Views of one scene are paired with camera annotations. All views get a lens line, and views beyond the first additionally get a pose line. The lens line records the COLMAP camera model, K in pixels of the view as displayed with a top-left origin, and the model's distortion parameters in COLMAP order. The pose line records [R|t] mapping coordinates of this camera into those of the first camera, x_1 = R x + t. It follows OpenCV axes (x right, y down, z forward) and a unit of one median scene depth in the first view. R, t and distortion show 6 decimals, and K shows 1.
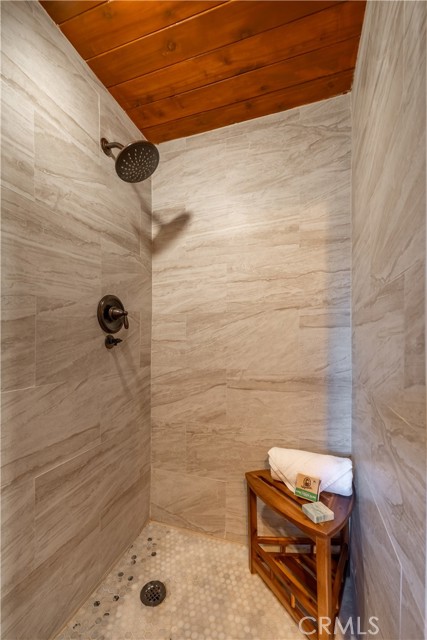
lens RADIAL K [[269.0, 0, 213.1], [0, 269.0, 341.3], [0, 0, 1]] dist [0.003487, -0.000124]
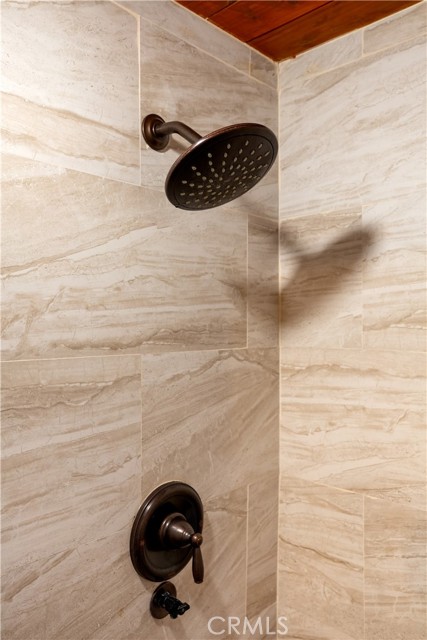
lens RADIAL K [[528.9, 0, 213.5], [0, 528.9, 320.0], [0, 0, 1]] dist [0.044167, 0.000816]
pose [[0.906978, -0.002976, -0.421168, 0.022864], [-0.004205, 0.999861, -0.016119, -0.340215], [0.421158, 0.016391, 0.906839, 0.241092]]
